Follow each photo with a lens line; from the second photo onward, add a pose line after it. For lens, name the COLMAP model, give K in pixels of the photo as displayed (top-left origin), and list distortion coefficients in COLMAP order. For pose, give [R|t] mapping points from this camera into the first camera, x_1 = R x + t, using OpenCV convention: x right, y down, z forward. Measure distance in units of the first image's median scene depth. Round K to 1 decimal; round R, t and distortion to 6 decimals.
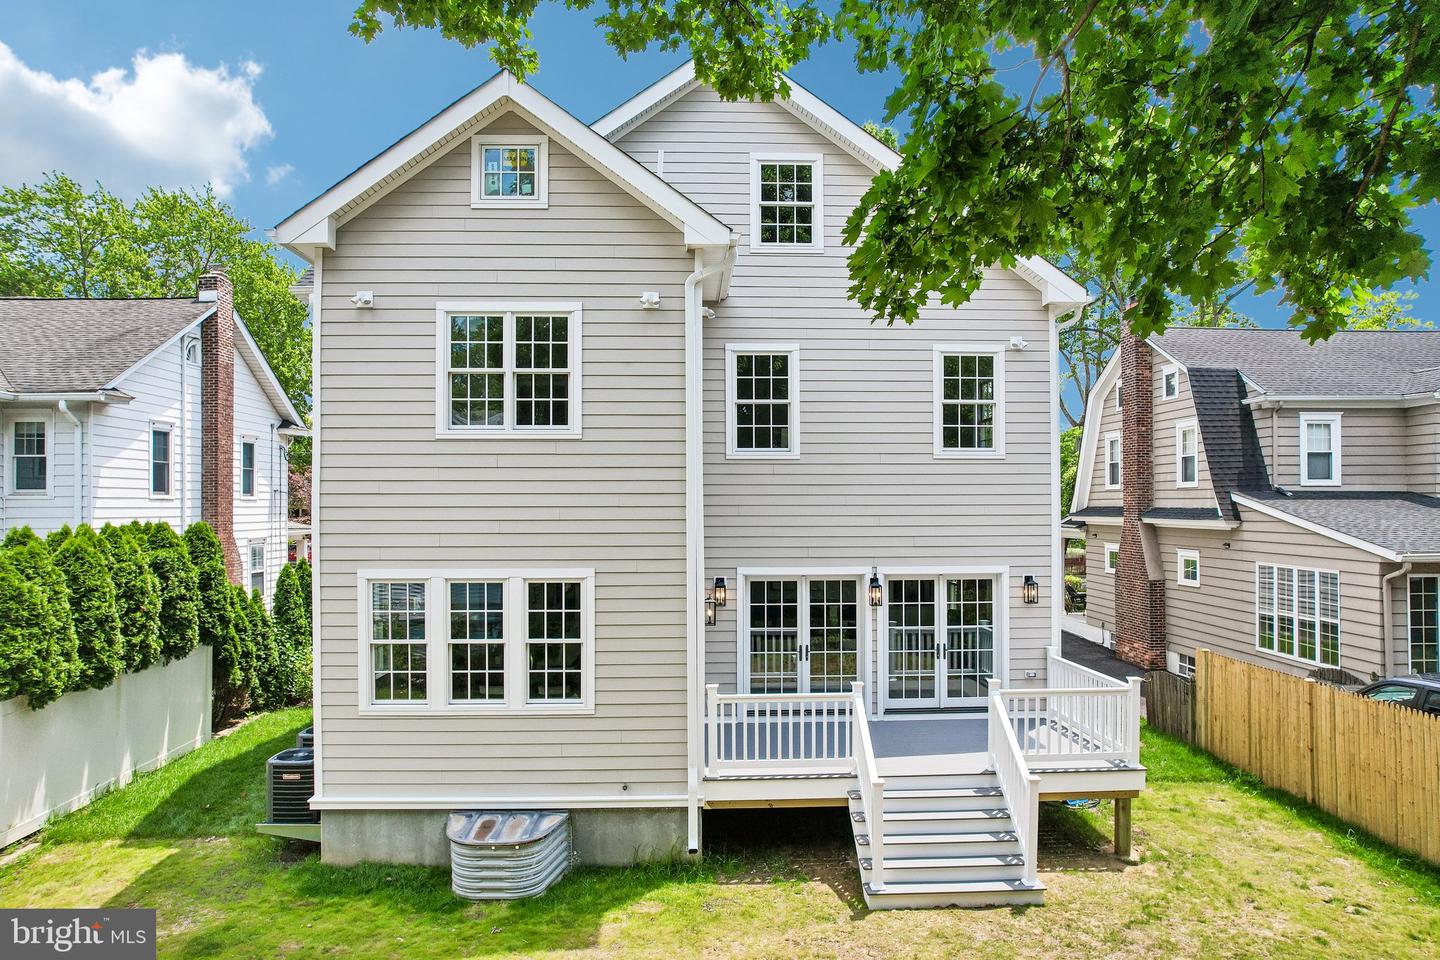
lens RADIAL K [[920.0, 0, 720.0], [0, 920.0, 480.0], [0, 0, 1]] dist [-0.066717, 0.057486]
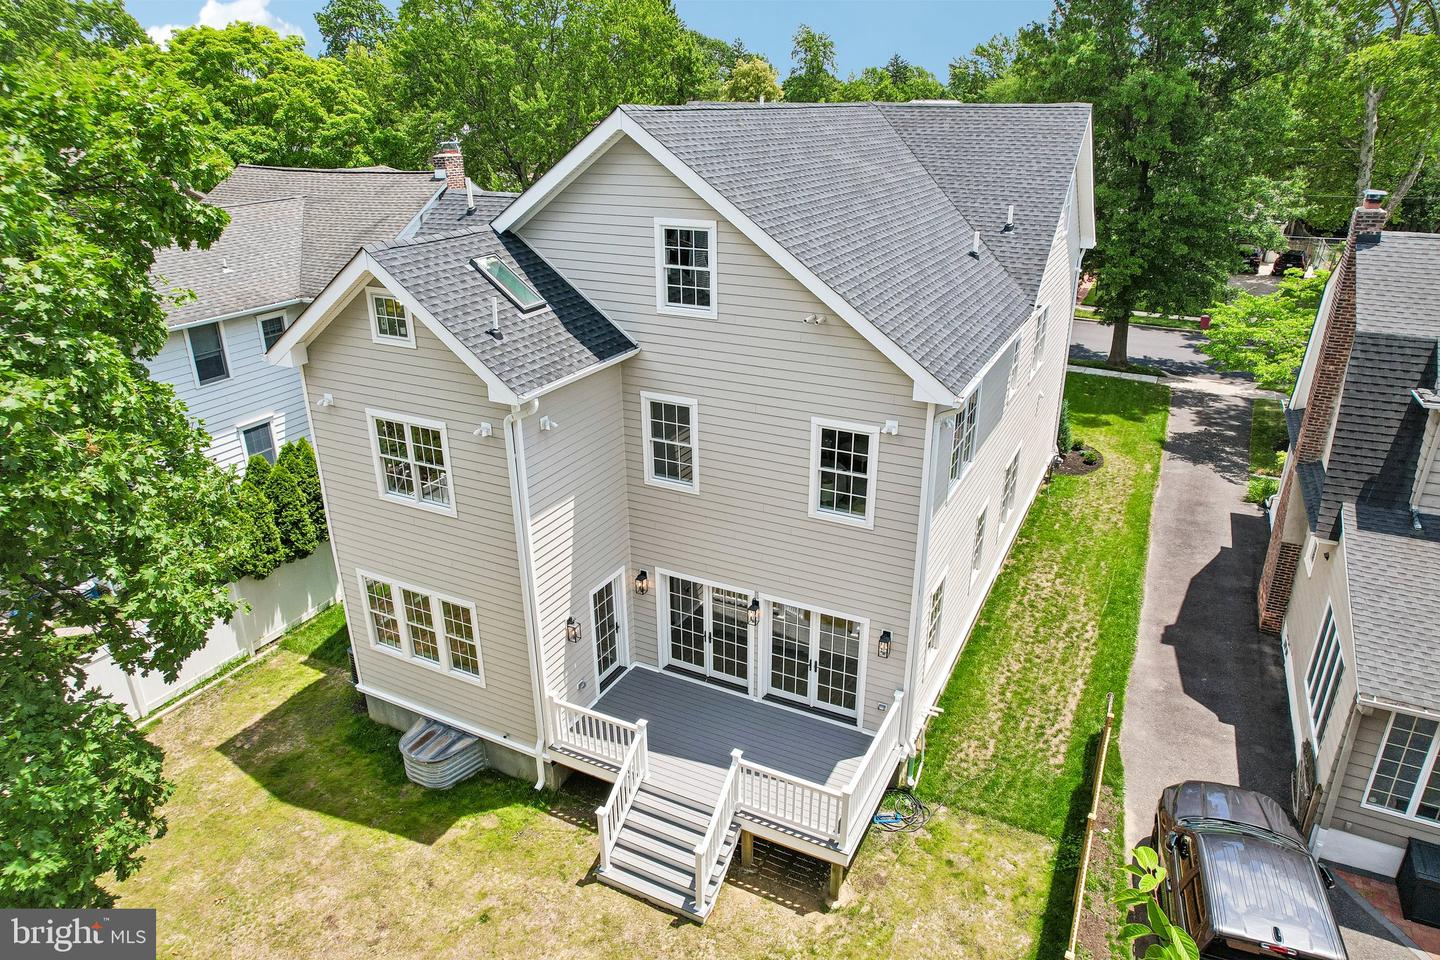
lens RADIAL K [[918.2, 0, 719.5], [0, 918.2, 471.6], [0, 0, 1]] dist [-0.064970, 0.053694]
pose [[0.872838, 0.181904, -0.452840, 0.768996], [0.015305, 0.917273, 0.397966, -0.624809], [0.487769, -0.354291, 0.797847, 0.128425]]
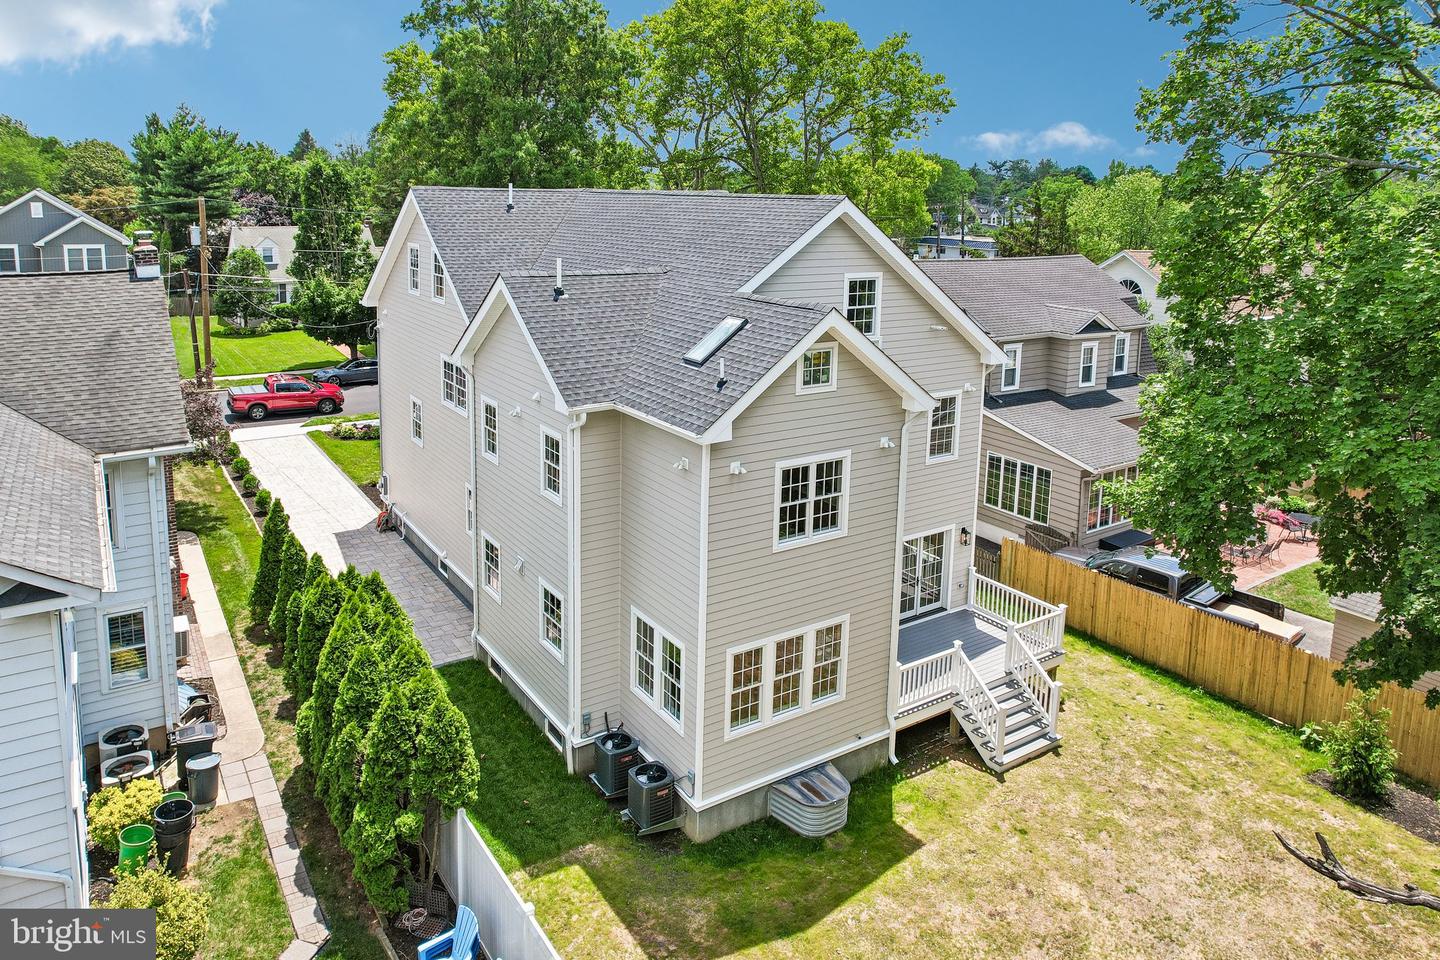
lens RADIAL K [[961.2, 0, 681.9], [0, 961.2, 303.8], [0, 0, 1]] dist [-0.022018, 0.003243]
pose [[0.864454, -0.042303, 0.500928, -1.151994], [-0.030219, 0.990278, 0.135777, -0.625018], [-0.501802, -0.132511, 0.854772, -0.186171]]
